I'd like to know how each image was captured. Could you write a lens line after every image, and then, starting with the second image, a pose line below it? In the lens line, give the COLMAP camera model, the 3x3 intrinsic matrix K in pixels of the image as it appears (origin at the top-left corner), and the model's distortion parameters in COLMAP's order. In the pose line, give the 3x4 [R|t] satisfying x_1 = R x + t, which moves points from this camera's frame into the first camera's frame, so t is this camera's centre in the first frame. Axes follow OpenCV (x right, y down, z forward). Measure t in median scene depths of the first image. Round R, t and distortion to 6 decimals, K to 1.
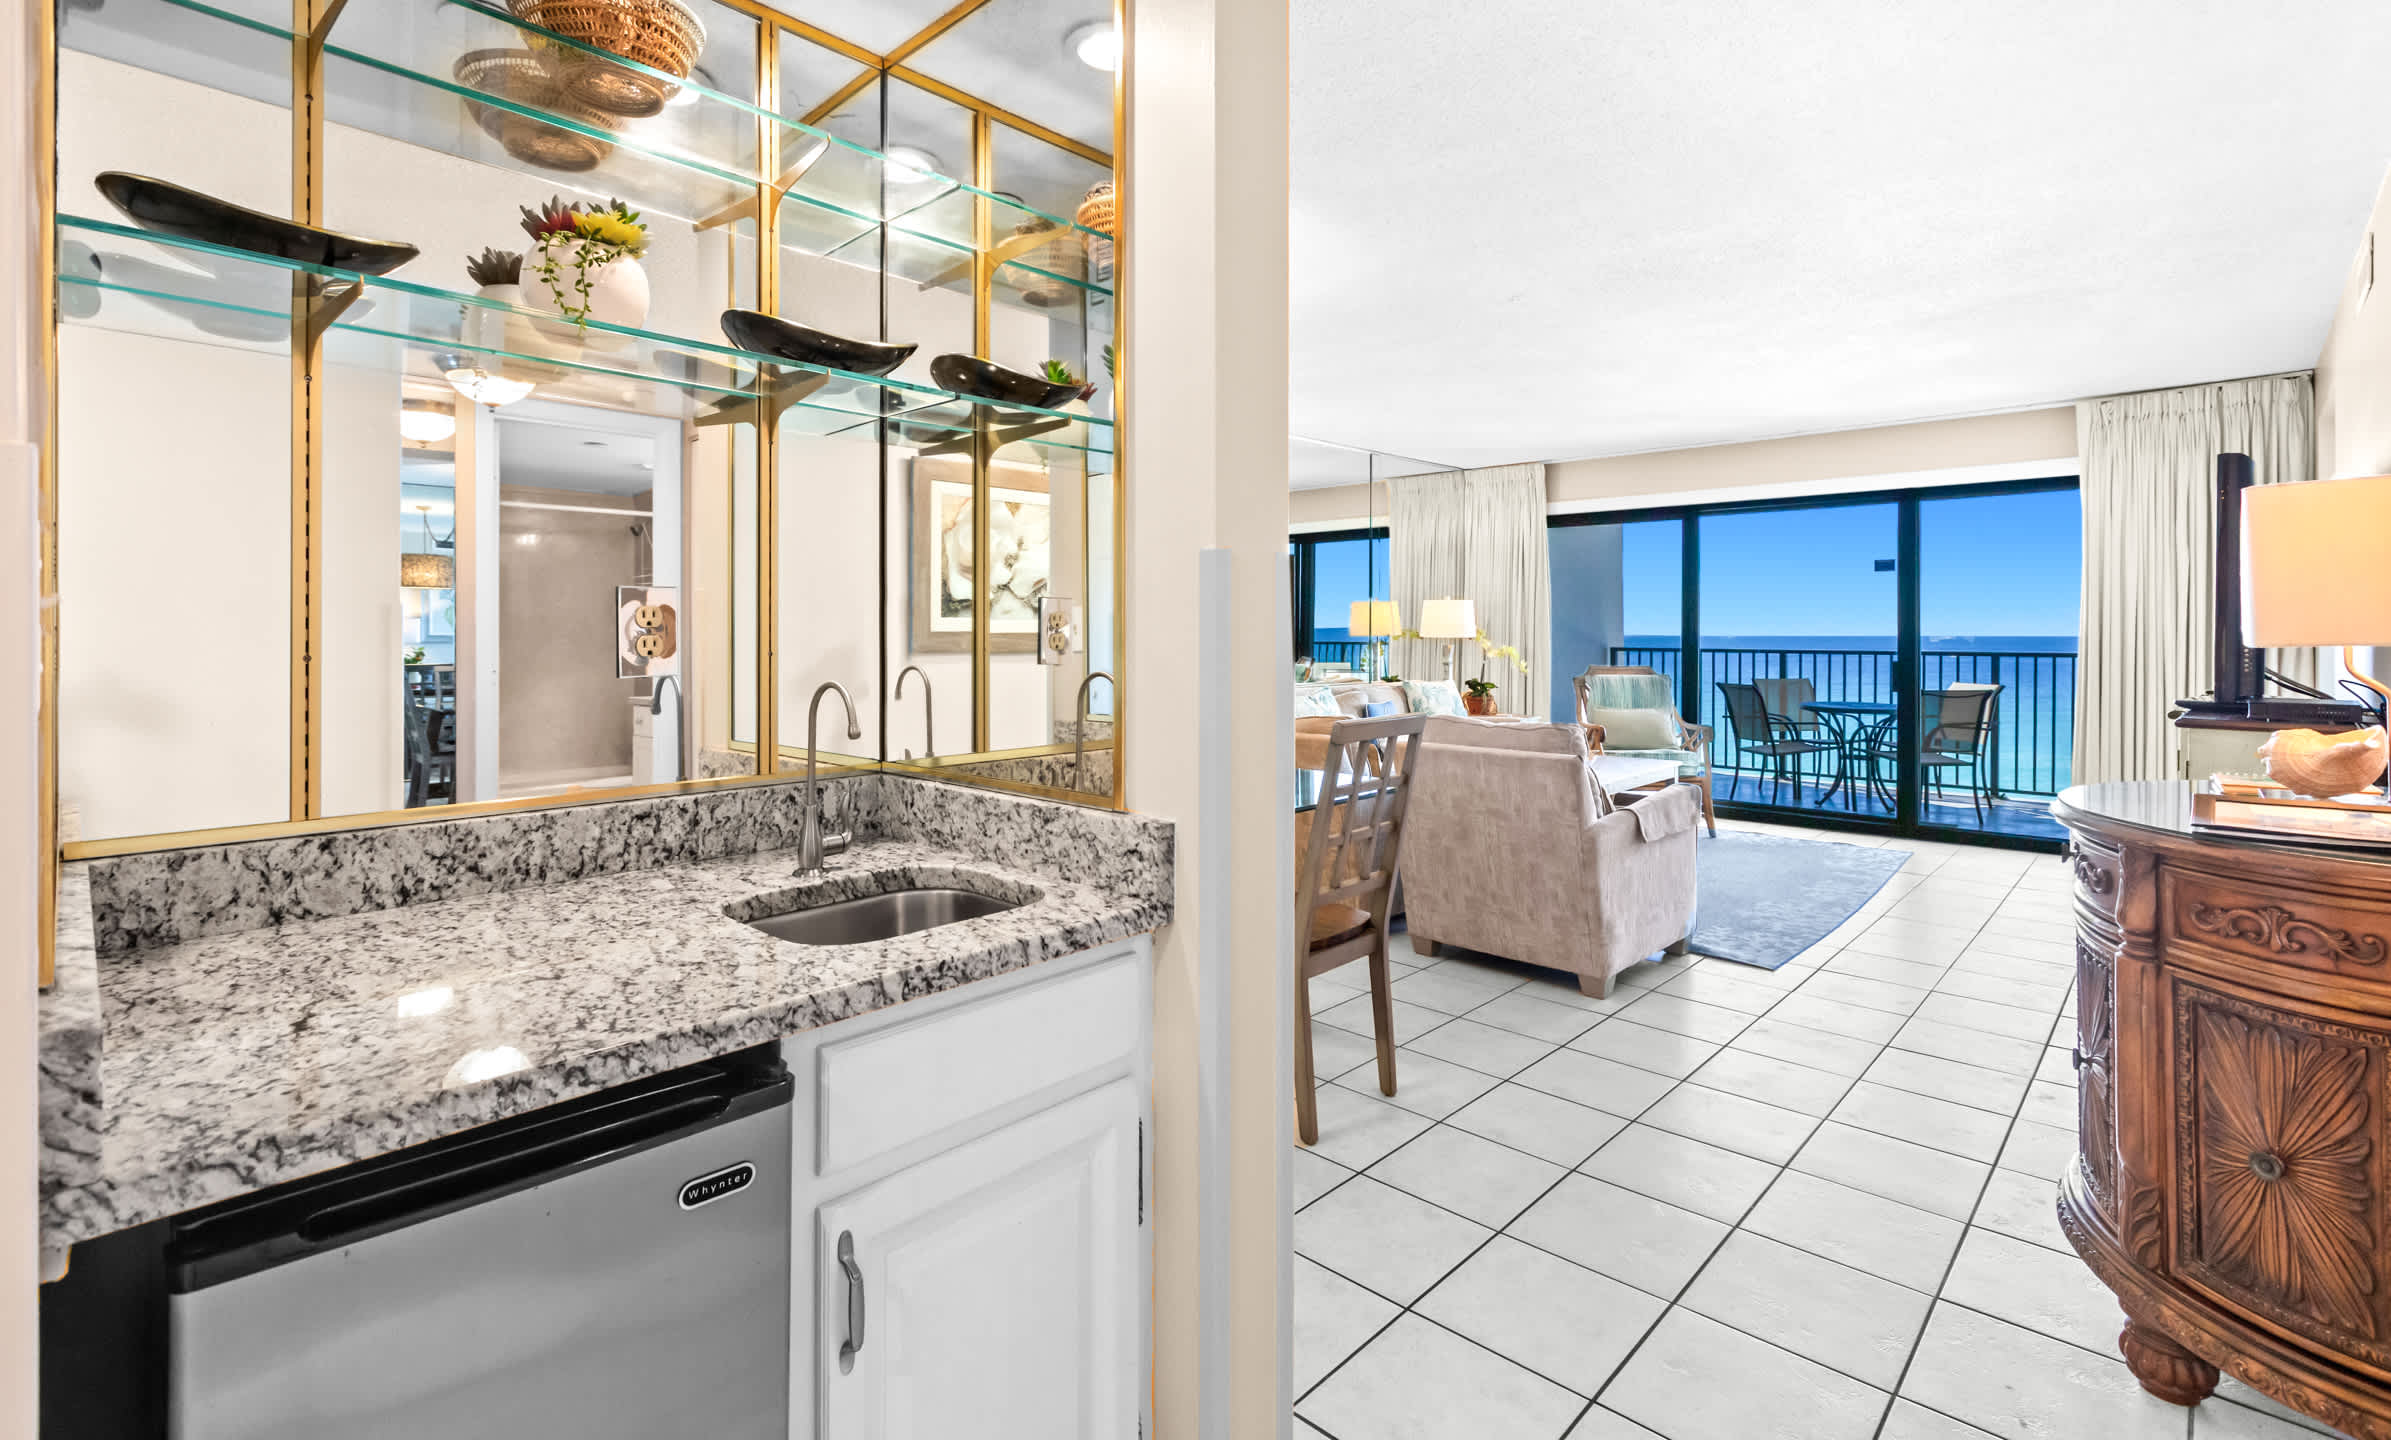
lens RADIAL K [[1074.0, 0, 1235.4], [0, 1074.0, 638.7], [0, 0, 1]] dist [0.003964, -0.001143]
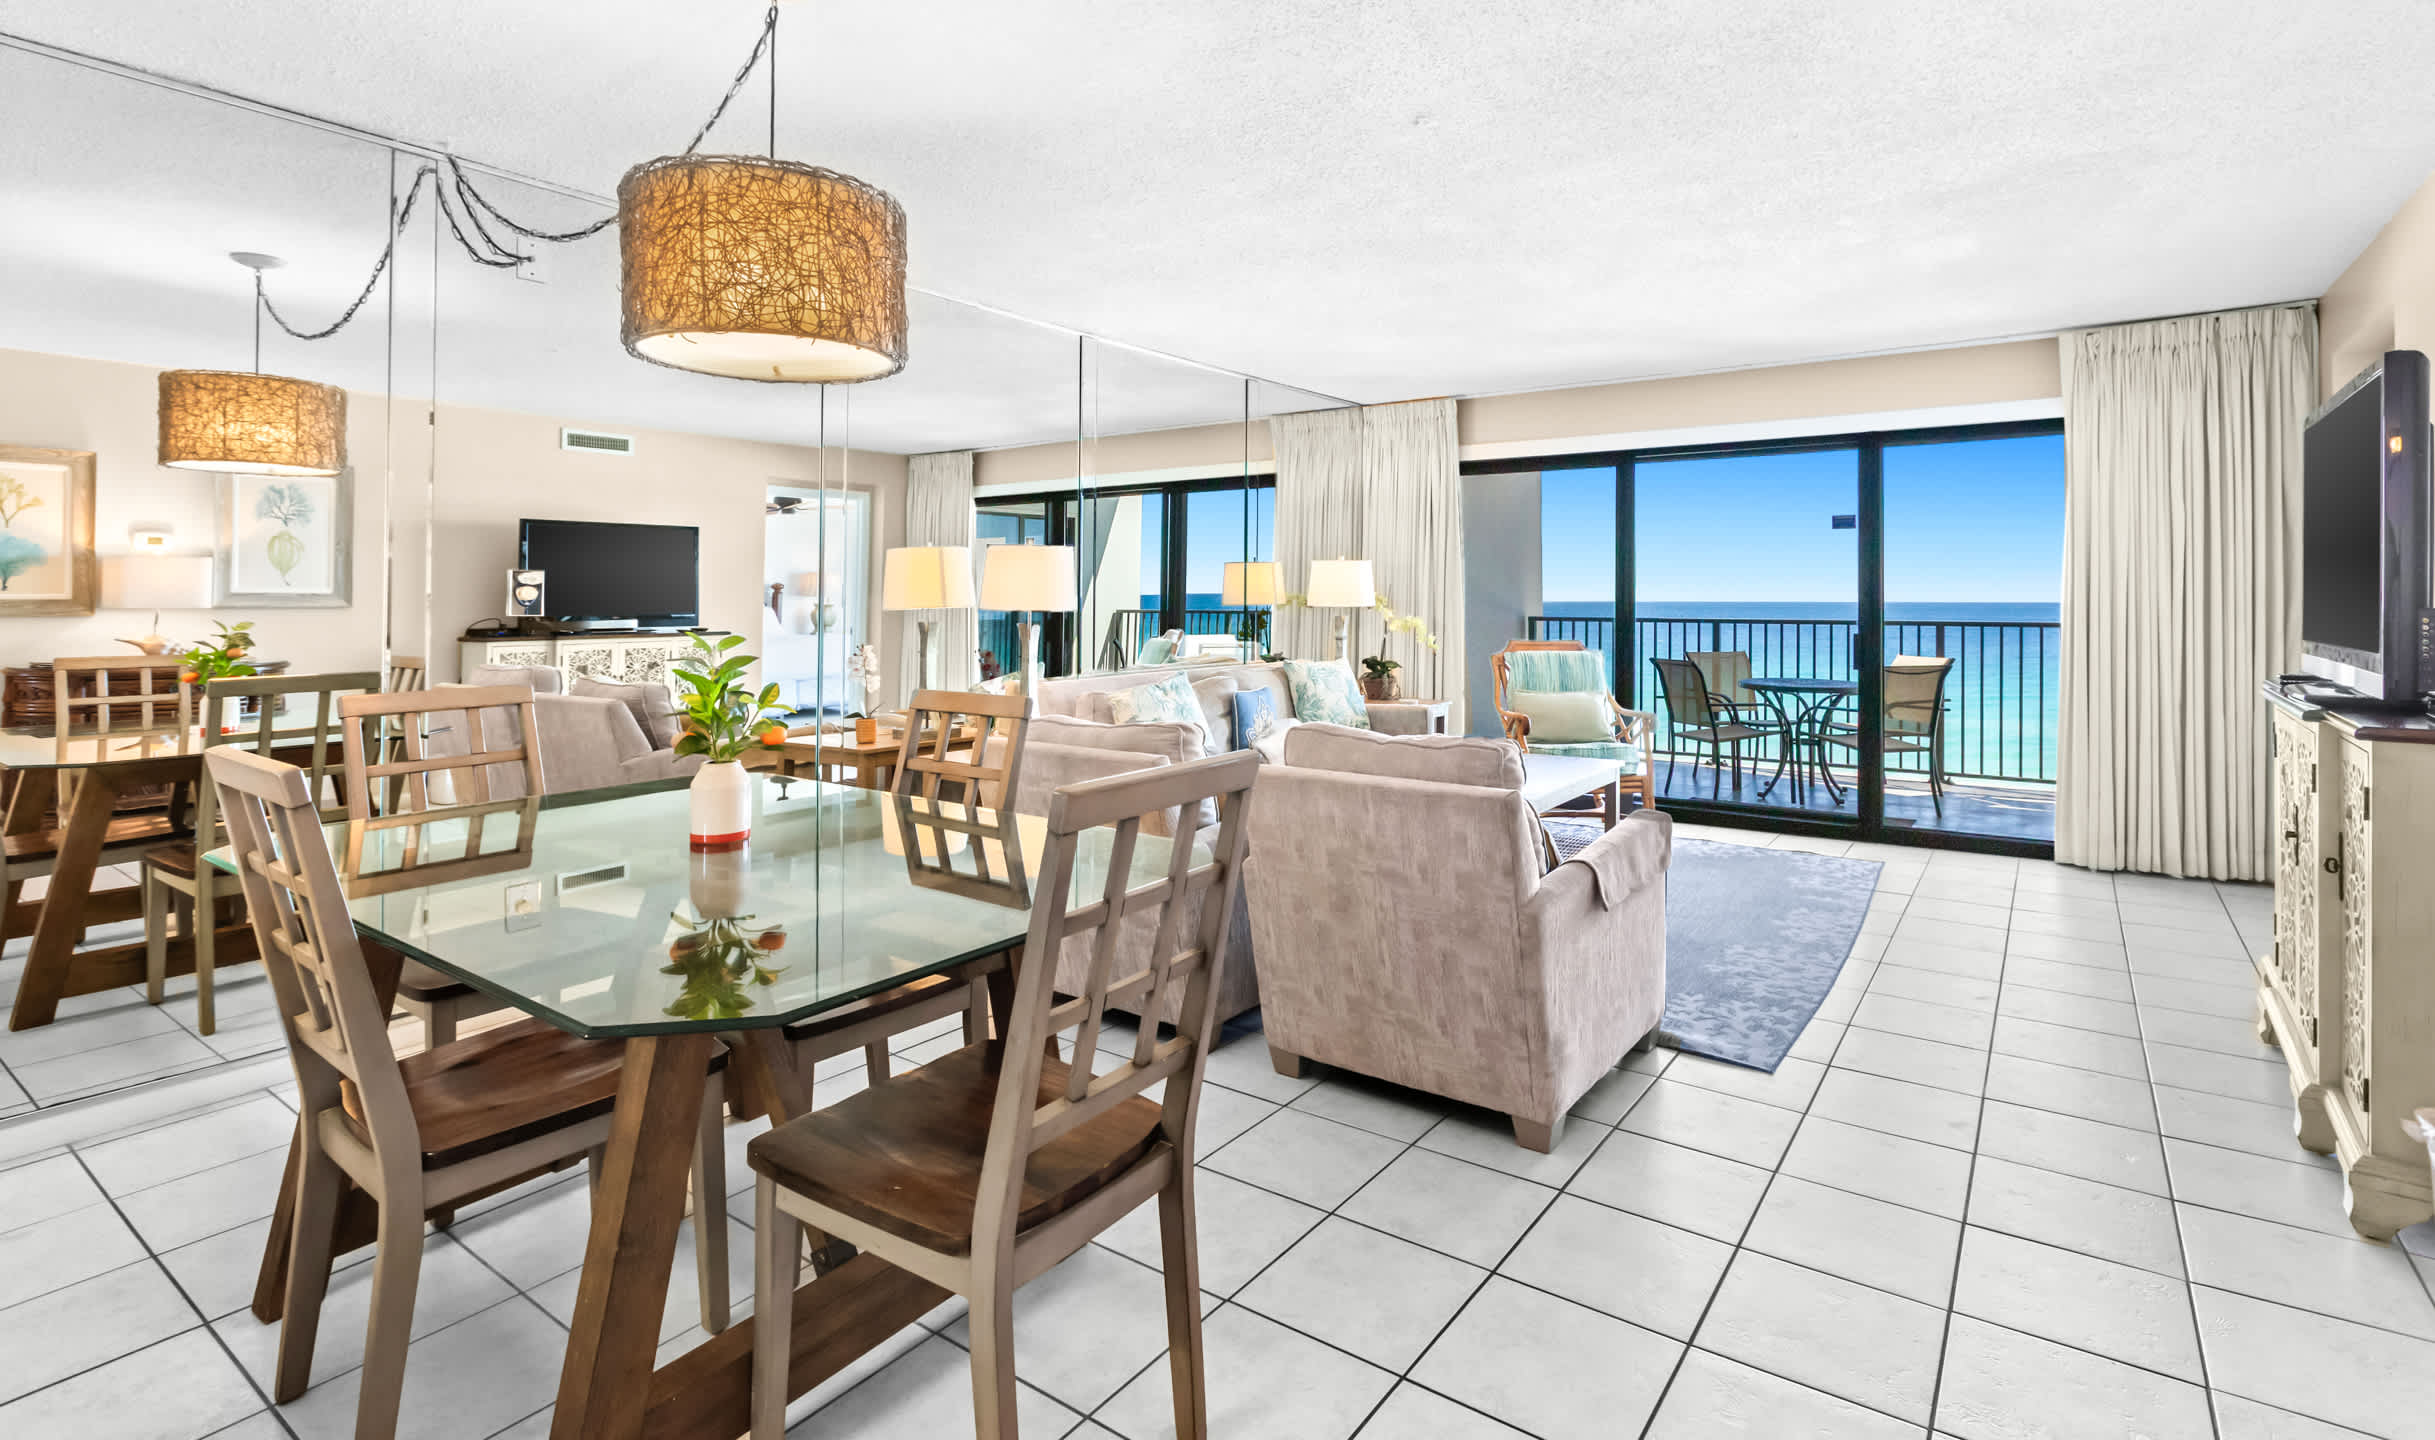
lens RADIAL K [[1120.0, 0, 1281.4], [0, 1120.0, 593.4], [0, 0, 1]] dist [-0.011195, 0.001909]
pose [[0.991752, 0.001483, 0.128163, 0.048351], [-0.000151, 0.999946, -0.010403, -0.002175], [-0.128172, 0.010298, 0.991699, 0.180521]]
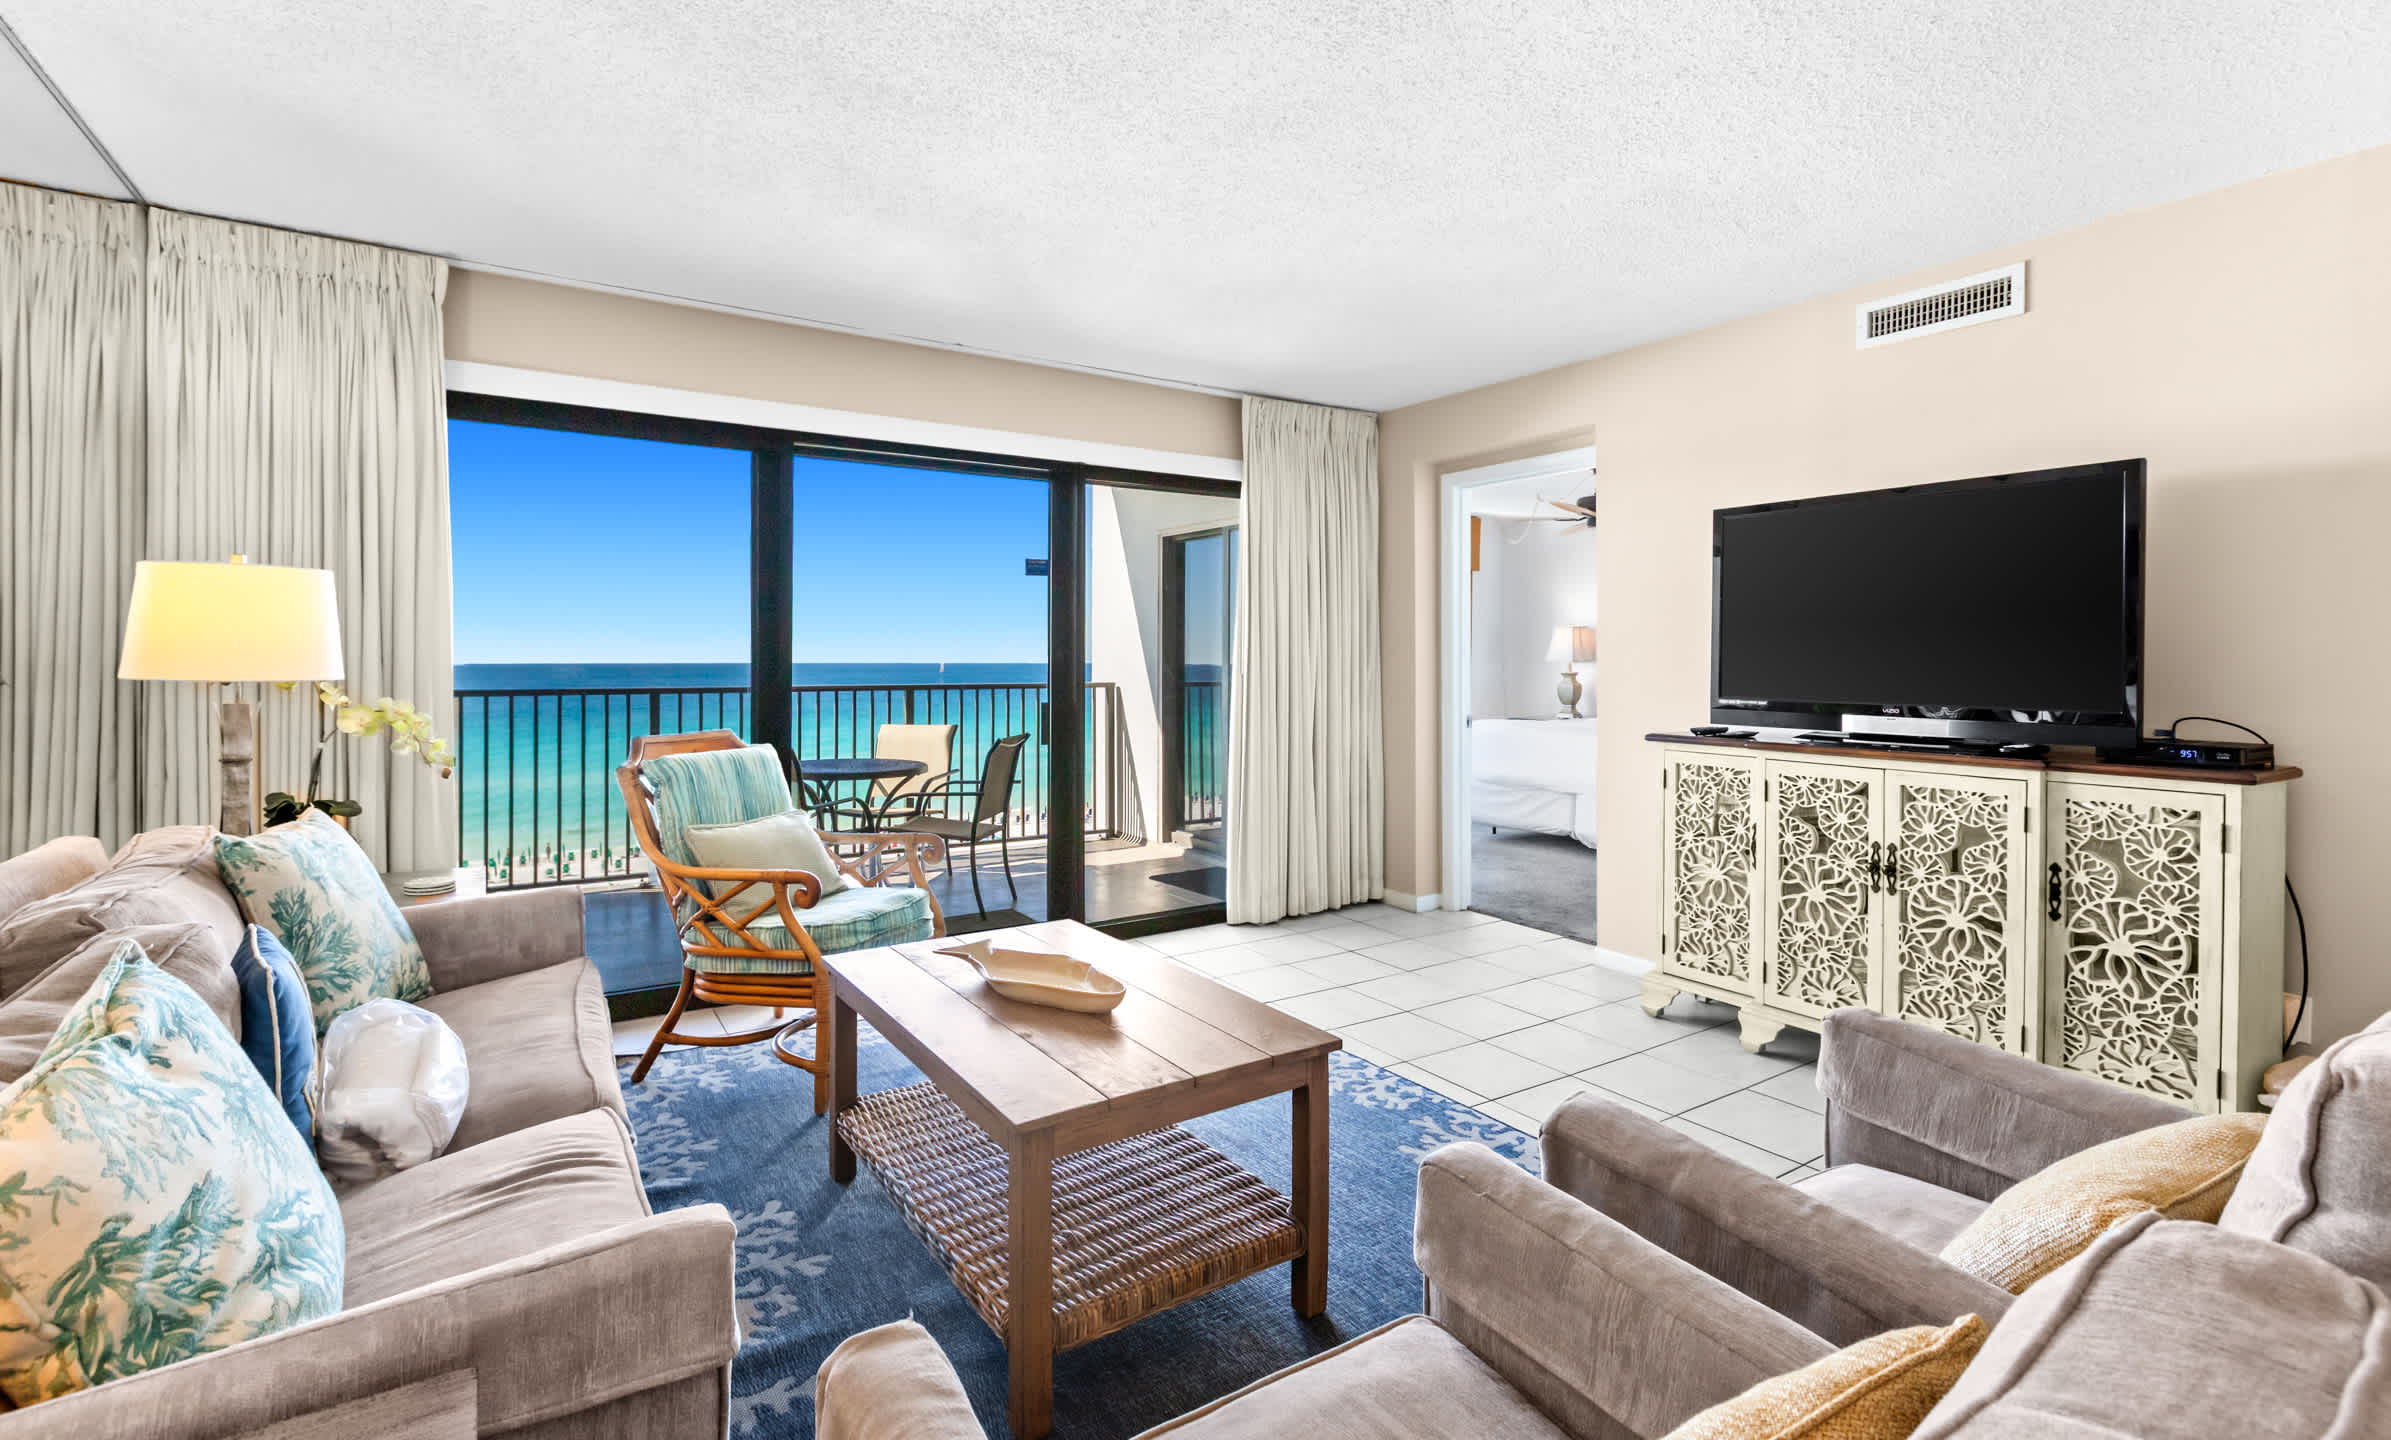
lens RADIAL K [[1074.0, 0, 1201.5], [0, 1074.0, 656.4], [0, 0, 1]] dist [0.003964, -0.001143]
pose [[0.251849, 0.003526, 0.967760, -0.052126], [0.003636, 0.999983, -0.004590, -0.006549], [-0.967760, 0.004675, 0.251832, 0.725203]]
